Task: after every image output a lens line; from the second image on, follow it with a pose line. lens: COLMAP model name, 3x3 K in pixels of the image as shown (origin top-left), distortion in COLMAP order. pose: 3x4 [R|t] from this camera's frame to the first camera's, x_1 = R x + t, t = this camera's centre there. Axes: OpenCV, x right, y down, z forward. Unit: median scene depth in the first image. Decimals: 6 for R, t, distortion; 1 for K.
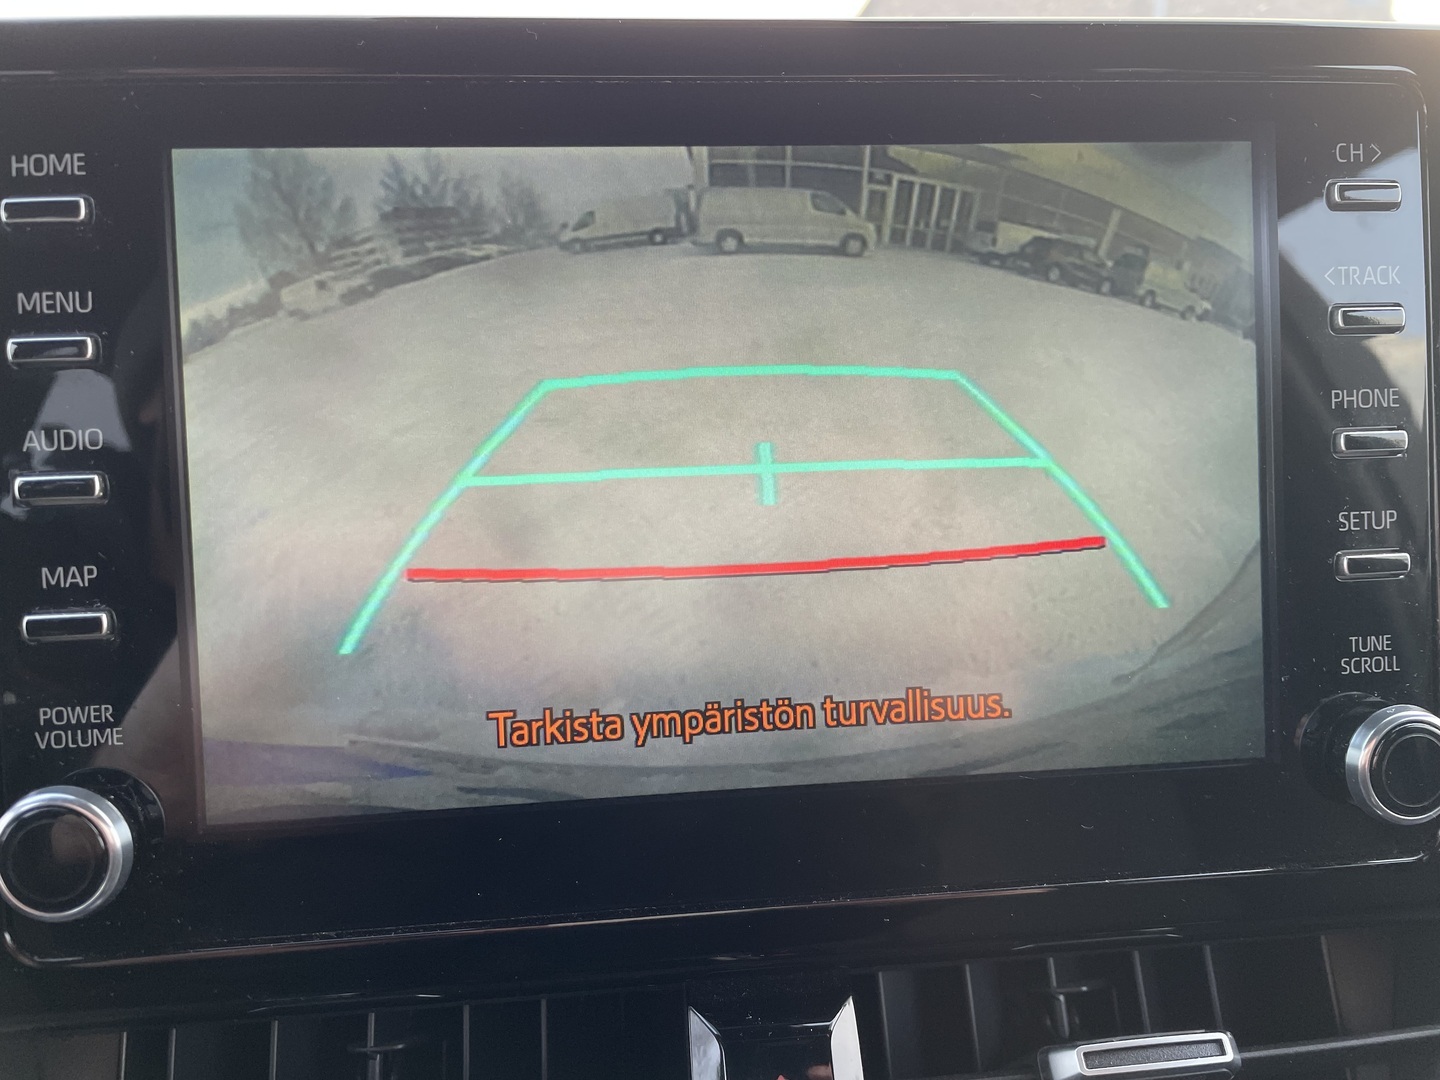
lens RADIAL K [[1070.3, 0, 731.3], [0, 1070.3, 538.2], [0, 0, 1]] dist [0.044309, -0.077162]
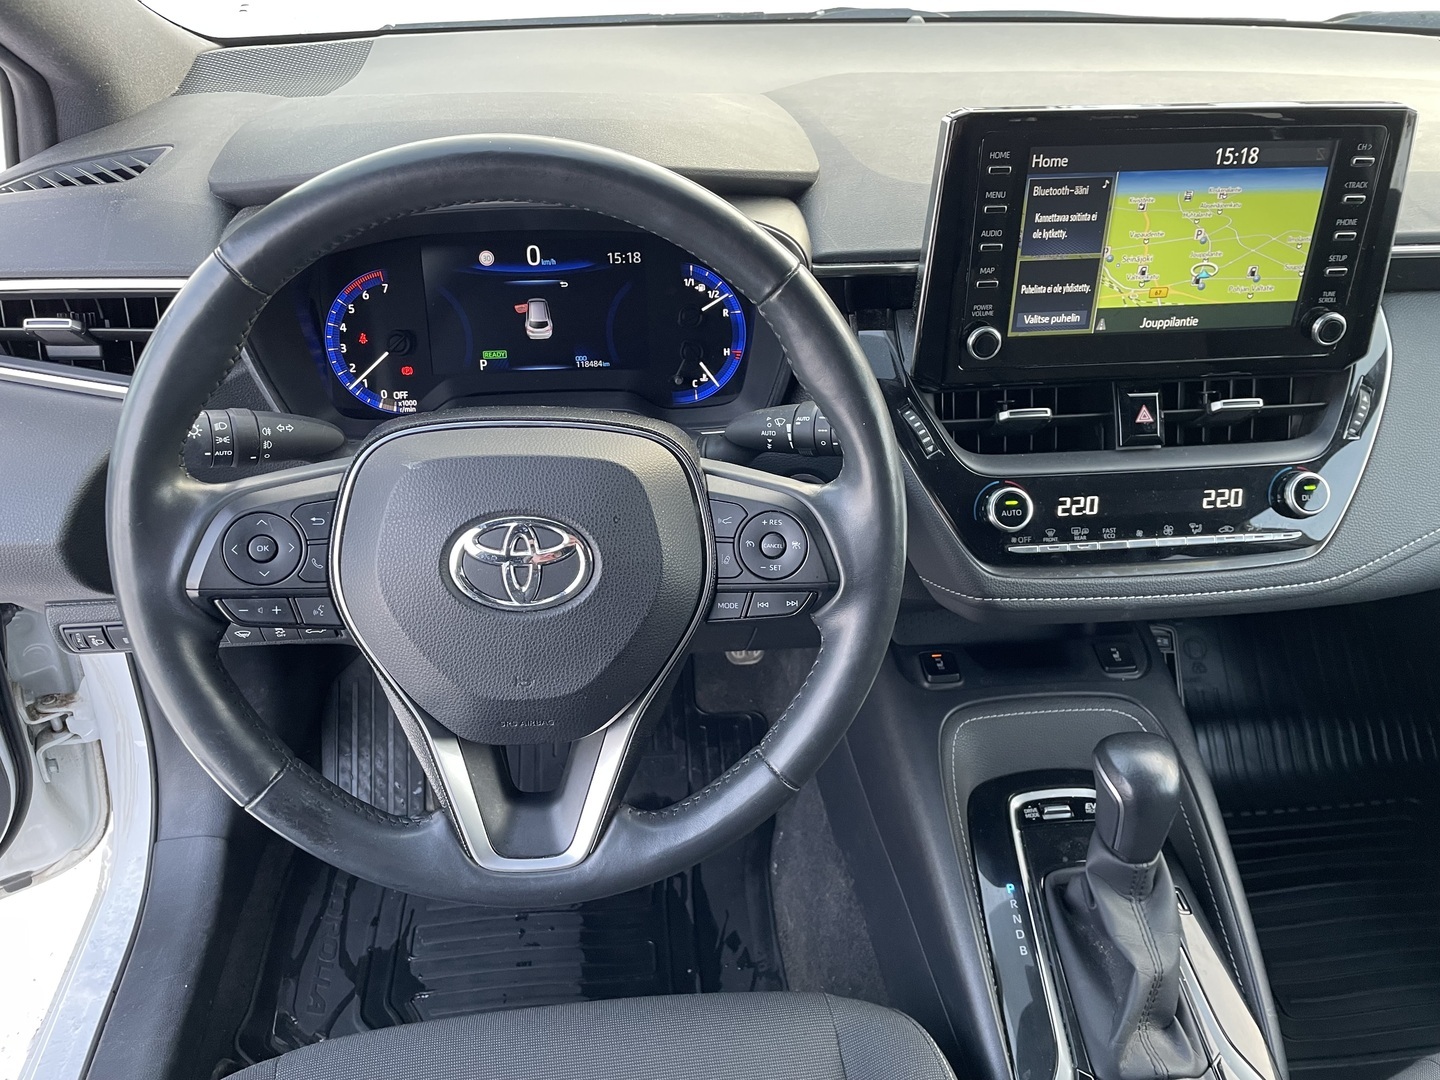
lens RADIAL K [[1070.3, 0, 704.7], [0, 1070.3, 544.5], [0, 0, 1]] dist [0.044309, -0.077162]
pose [[0.999609, 0.026985, 0.007381, -1.474166], [-0.027511, 0.900183, 0.434642, -0.650930], [0.005085, -0.434675, 0.900573, -2.577746]]
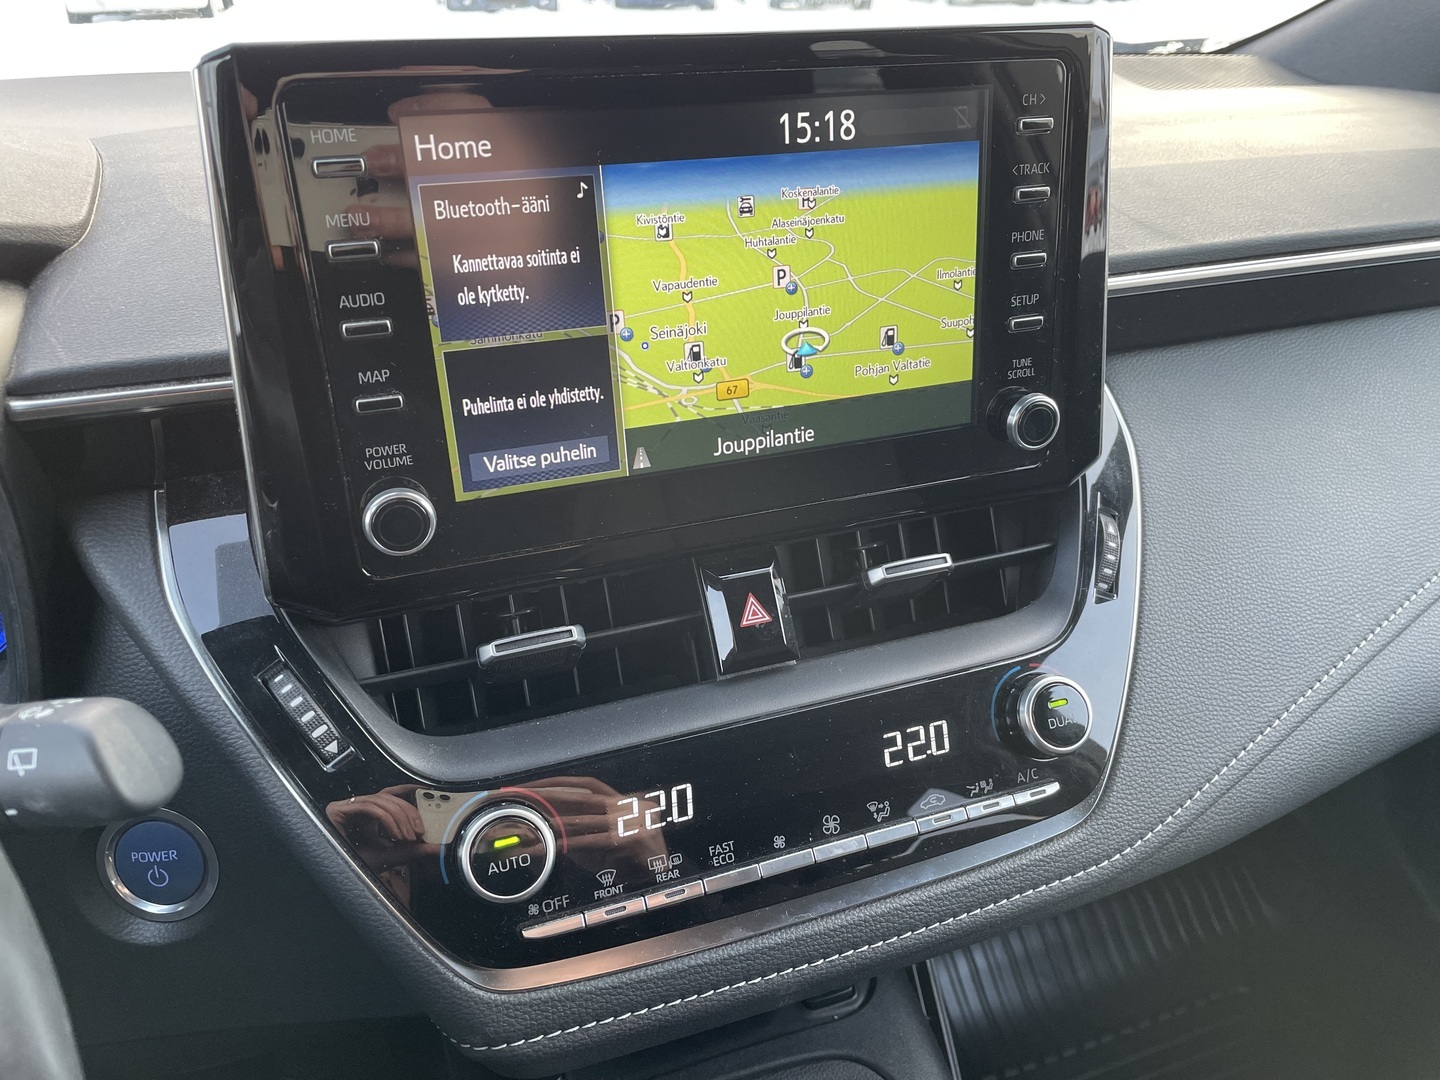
lens RADIAL K [[1070.3, 0, 710.9], [0, 1070.3, 512.2], [0, 0, 1]] dist [0.044309, -0.077162]
pose [[0.969221, -0.092663, 0.228087, -0.459384], [0.022097, 0.955465, 0.294275, -0.244482], [-0.245198, -0.280177, 0.928105, -0.809398]]
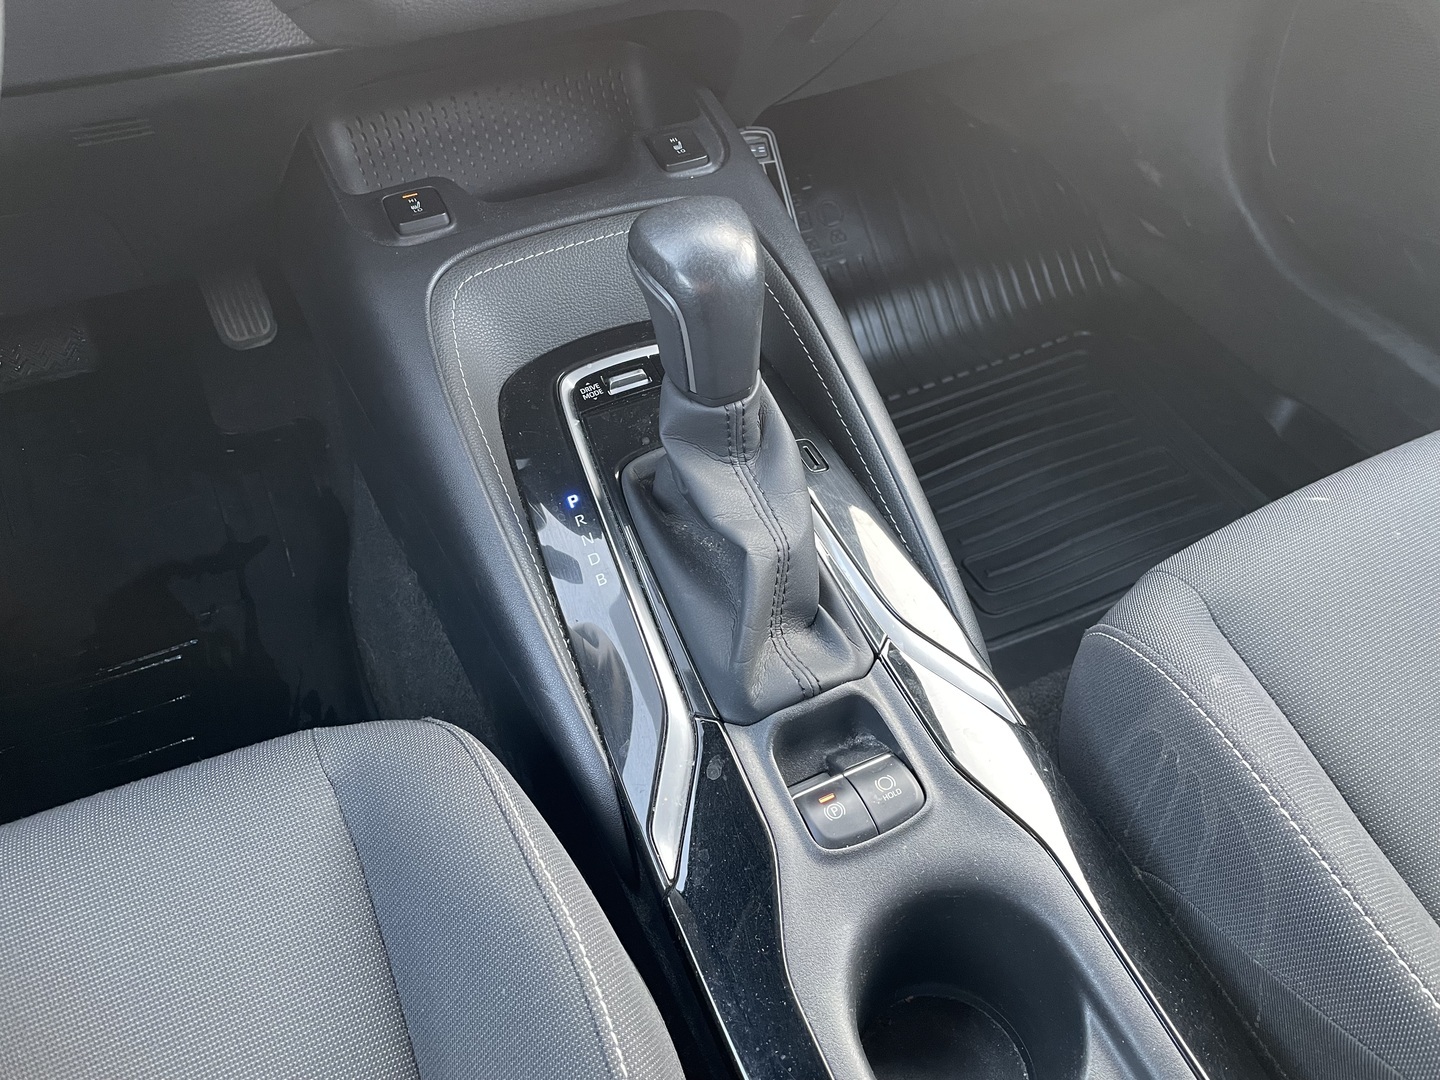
lens RADIAL K [[1070.3, 0, 713.4], [0, 1070.3, 551.8], [0, 0, 1]] dist [0.044309, -0.077162]
pose [[0.942299, -0.238260, 0.235169, -0.576685], [0.039395, 0.776514, 0.628867, 0.692036], [-0.332446, -0.583317, 0.741095, -1.645604]]
